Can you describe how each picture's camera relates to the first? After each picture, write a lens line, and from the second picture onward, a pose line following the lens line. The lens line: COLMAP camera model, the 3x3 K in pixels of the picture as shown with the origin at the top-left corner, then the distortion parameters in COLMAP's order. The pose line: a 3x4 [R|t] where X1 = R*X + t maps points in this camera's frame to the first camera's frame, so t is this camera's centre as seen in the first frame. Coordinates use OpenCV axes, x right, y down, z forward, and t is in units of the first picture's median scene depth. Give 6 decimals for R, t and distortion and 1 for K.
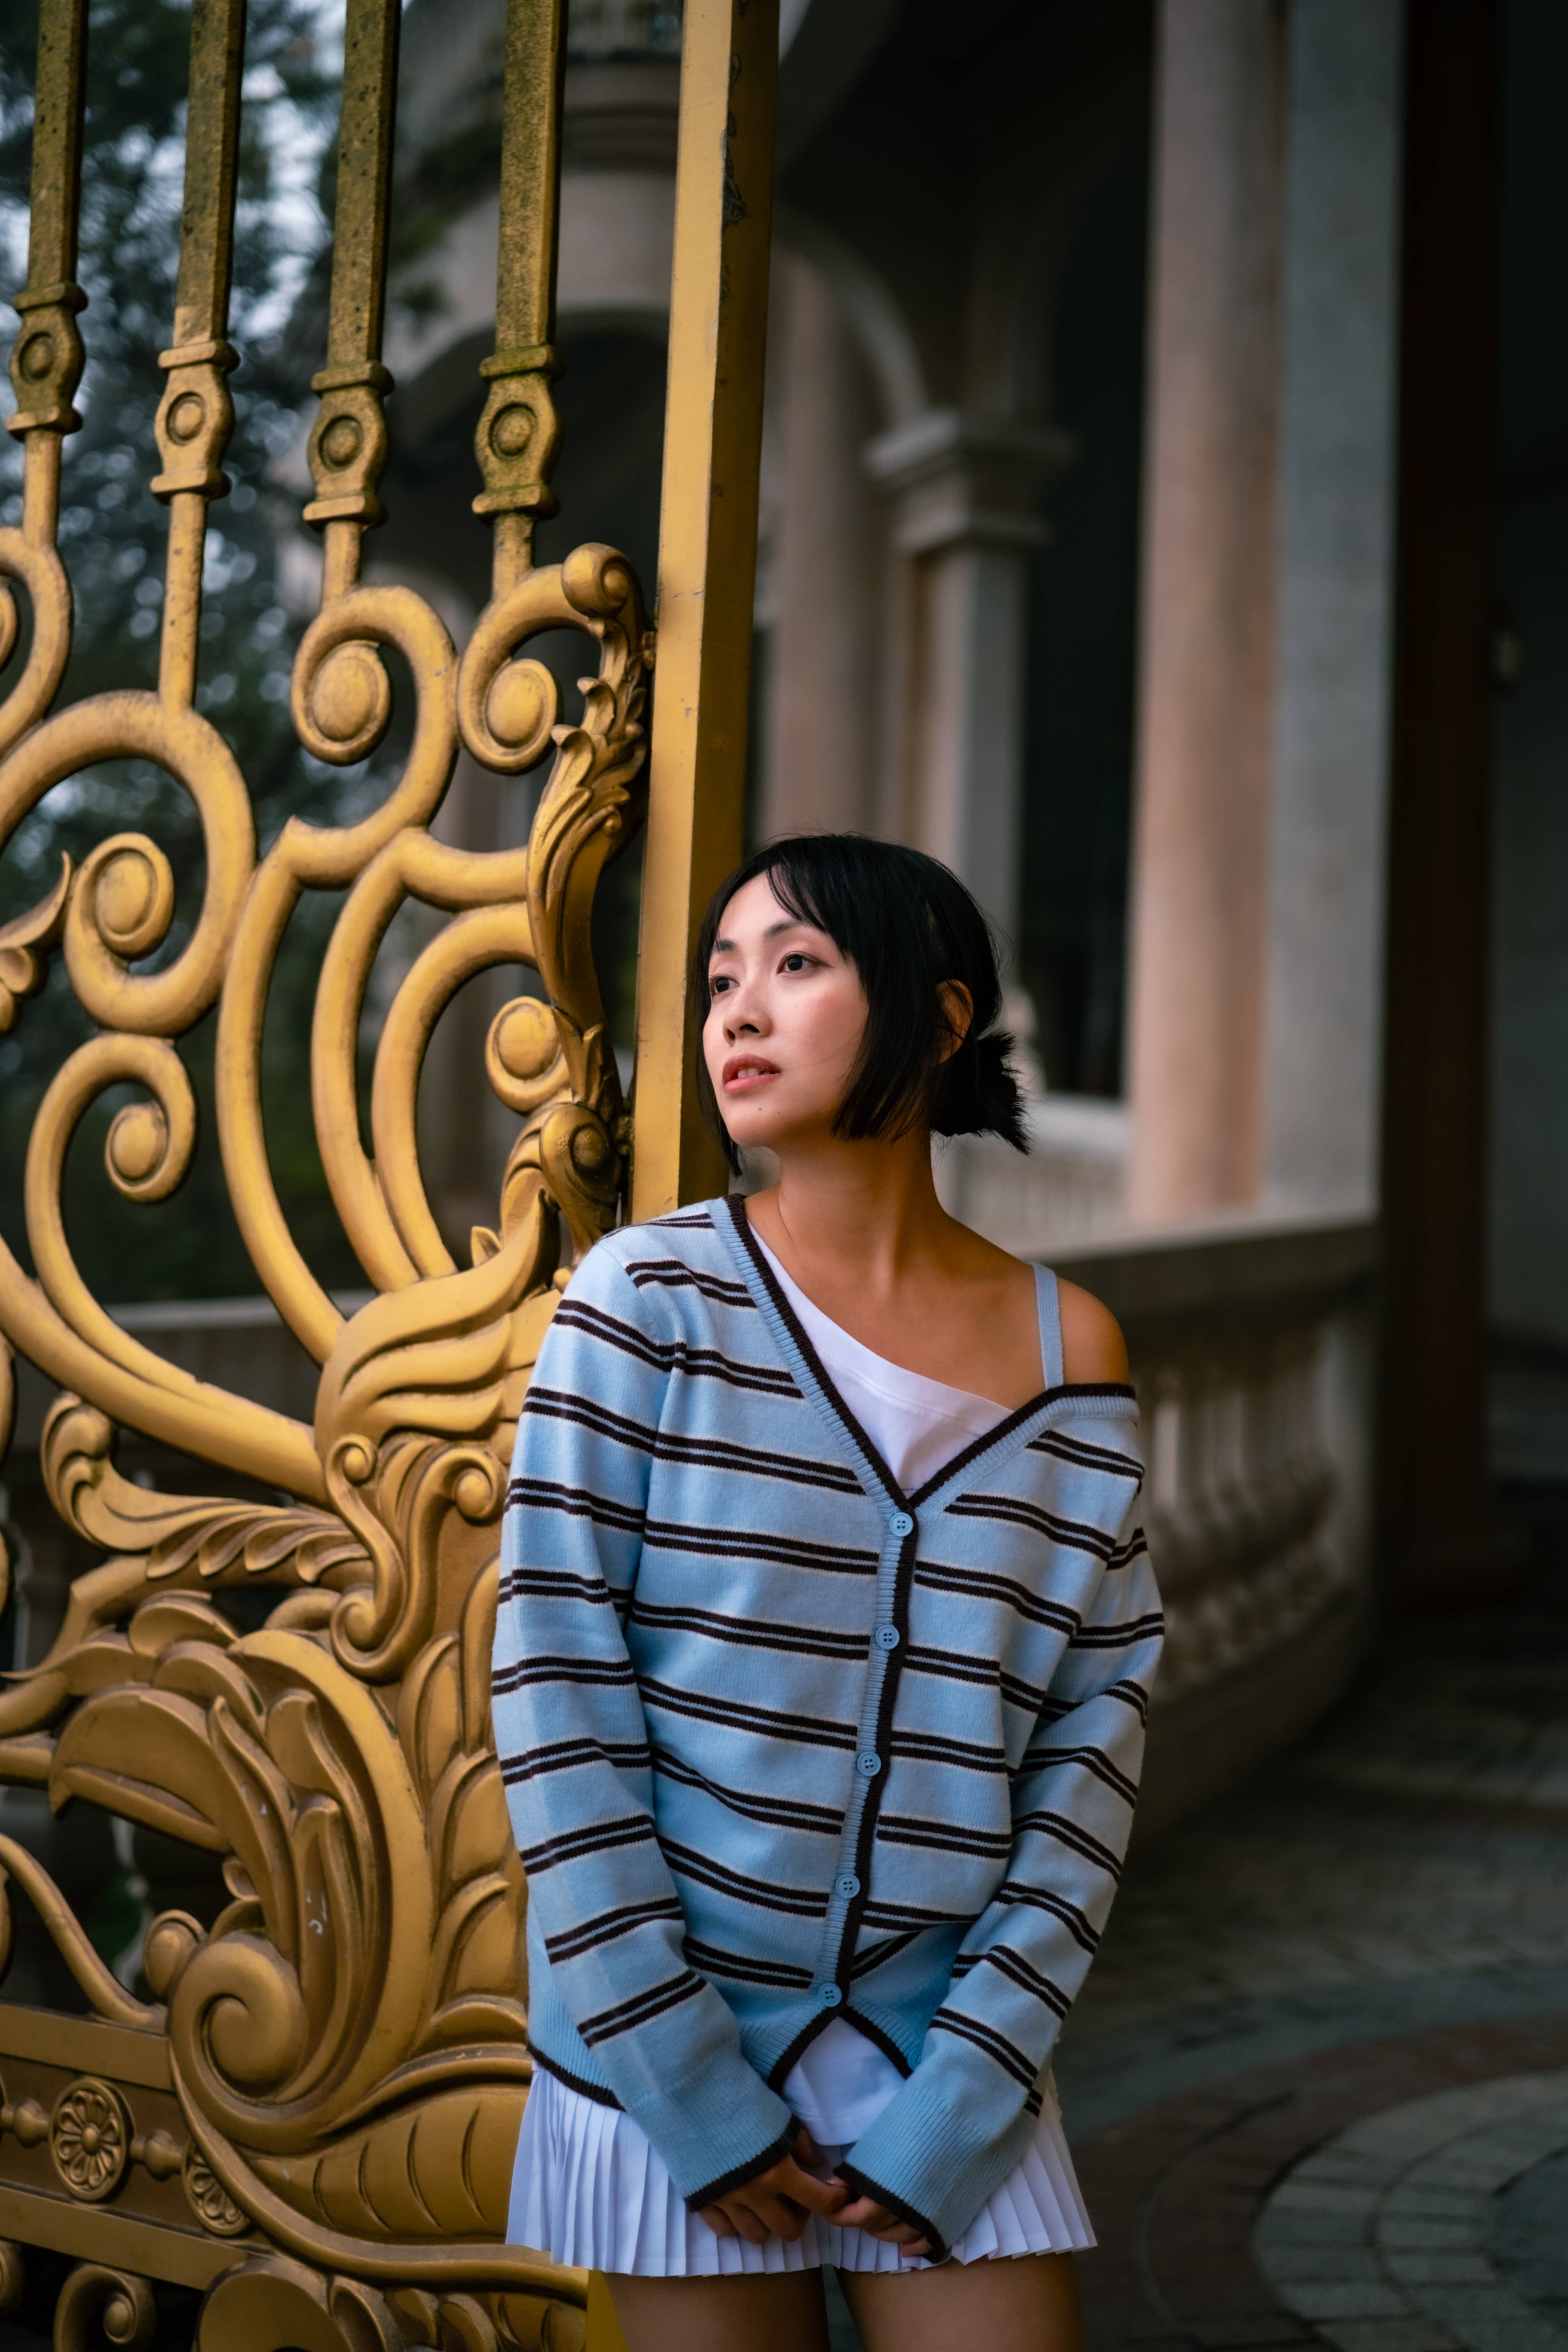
lens RADIAL K [[3918.6, 0, 877.0], [0, 3918.6, 1241.2], [0, 0, 1]] dist [-0.021057, 0.000000]
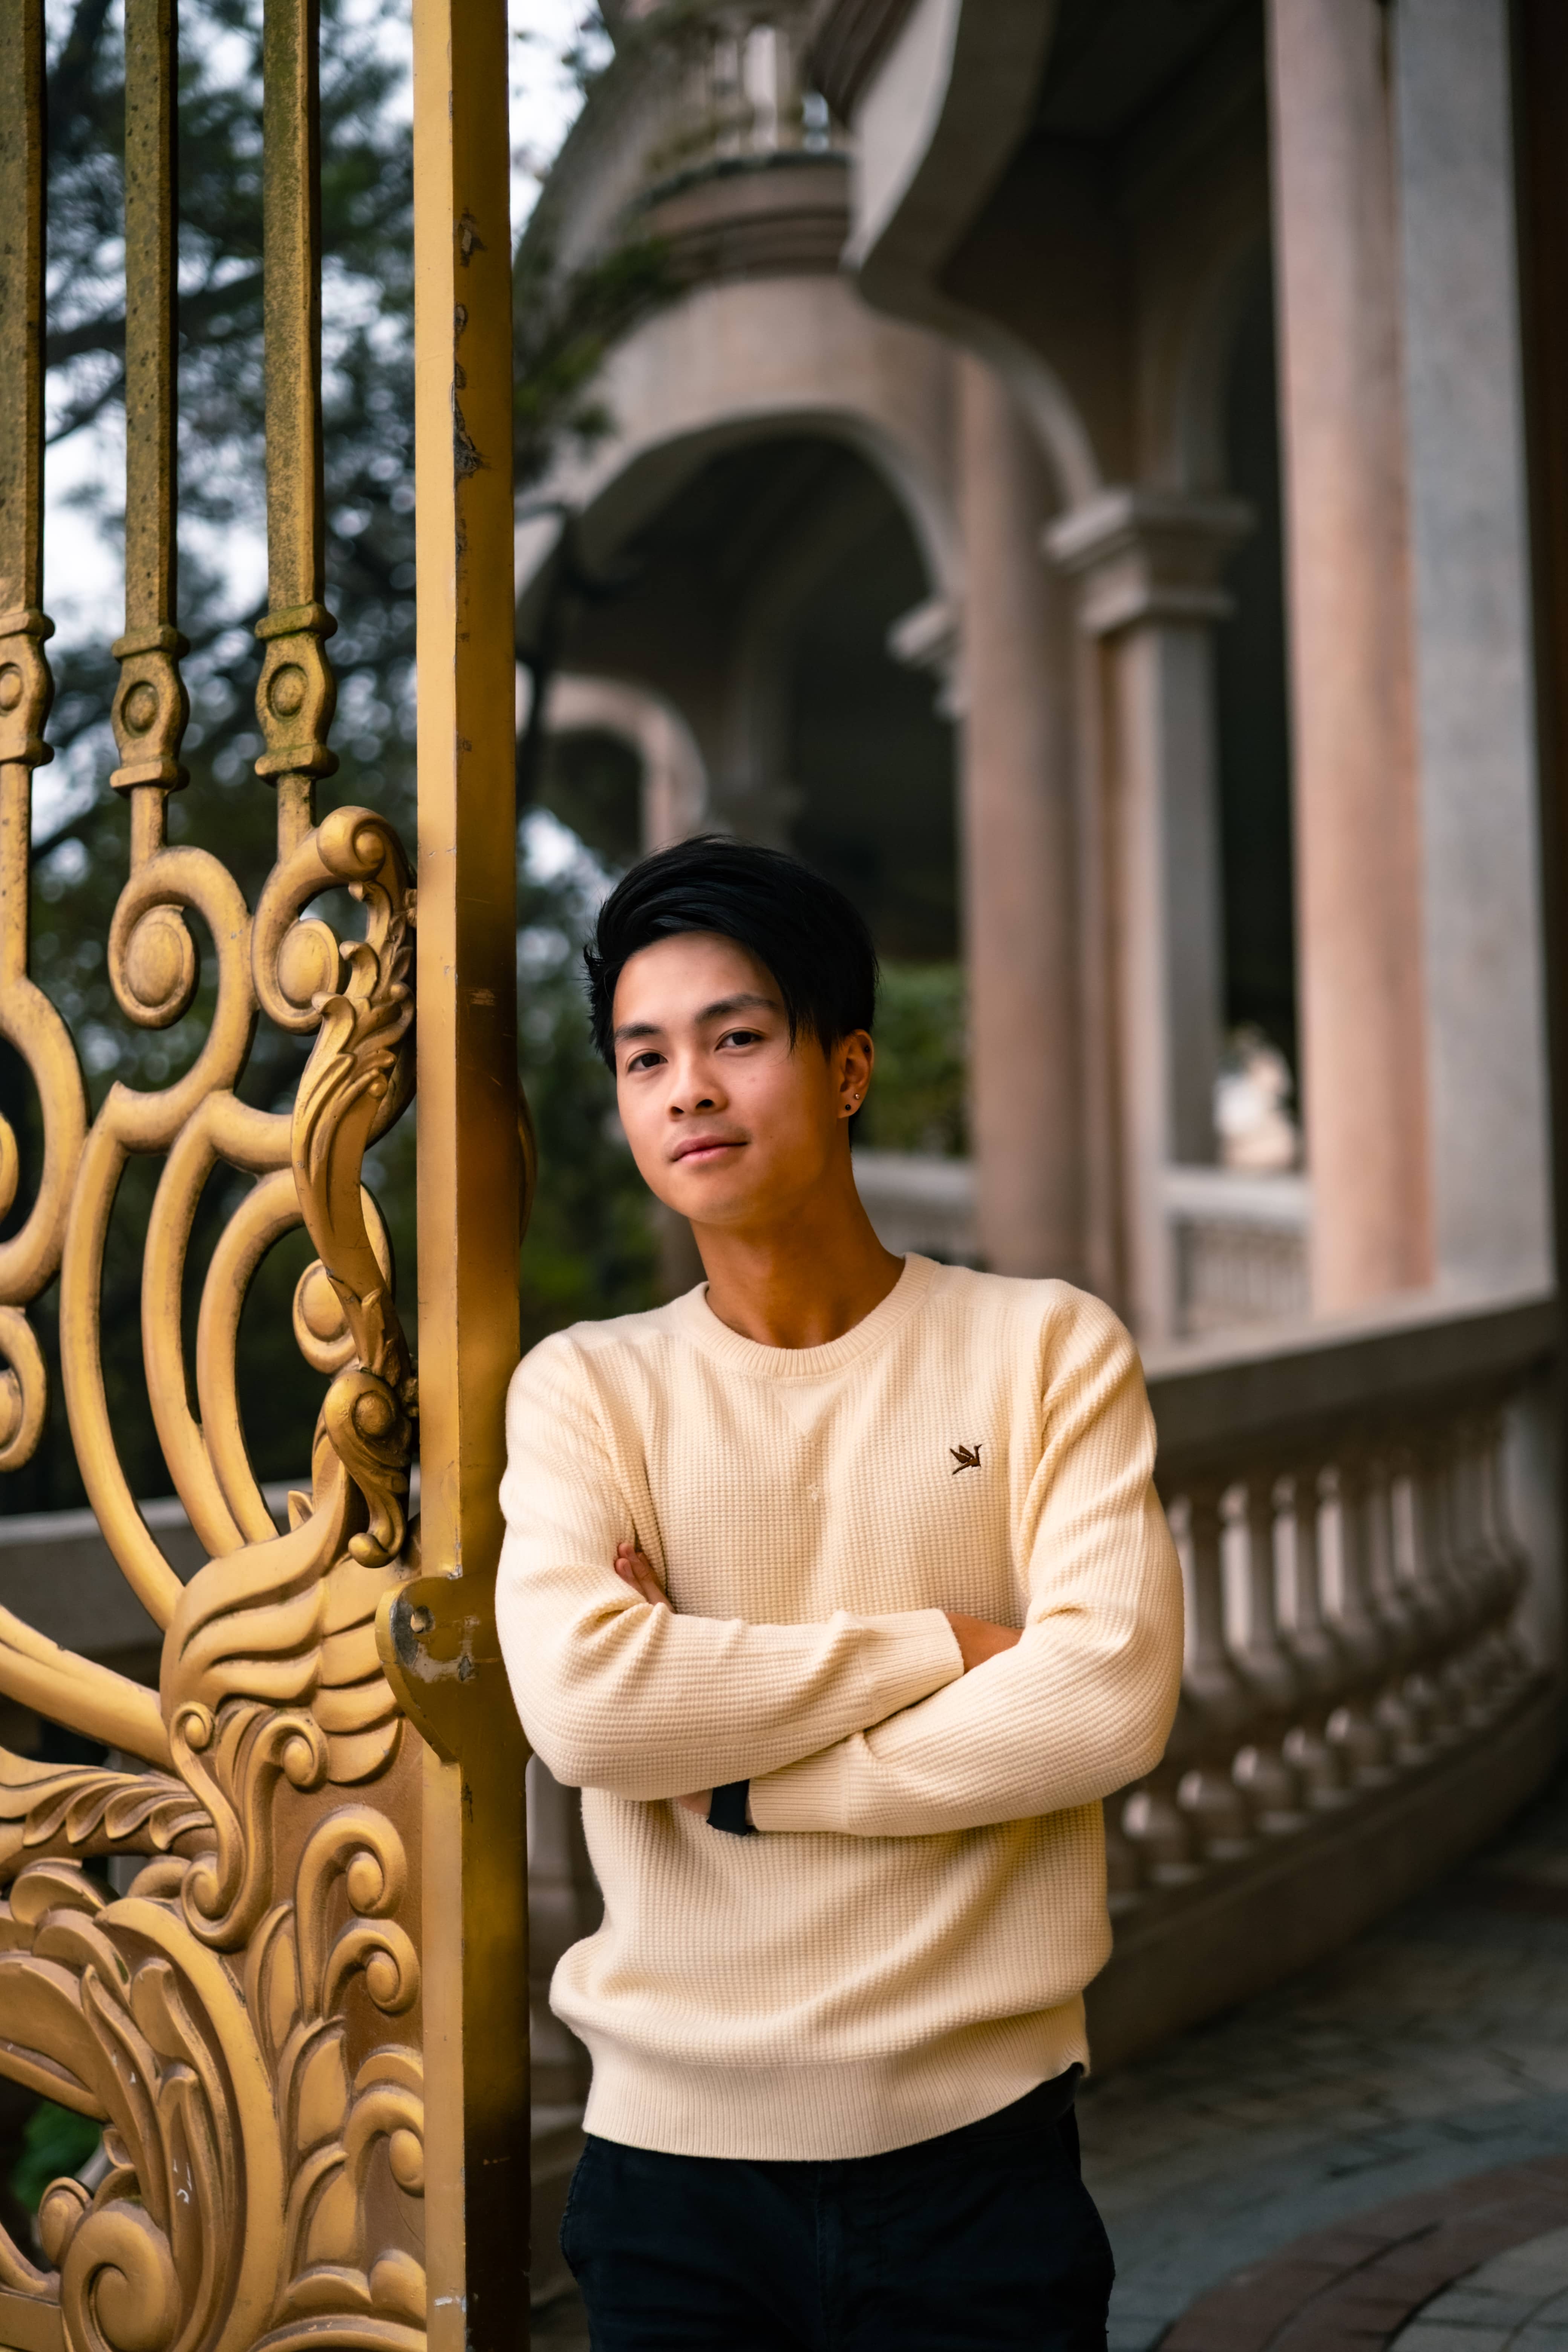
lens RADIAL K [[3918.6, 0, 789.3], [0, 3918.6, 1267.1], [0, 0, 1]] dist [-0.021057, 0.000000]
pose [[0.993304, -0.061116, -0.098040, 0.117182], [0.060029, 0.998098, -0.013998, -0.036575], [0.098709, 0.008019, 0.995084, 0.018027]]
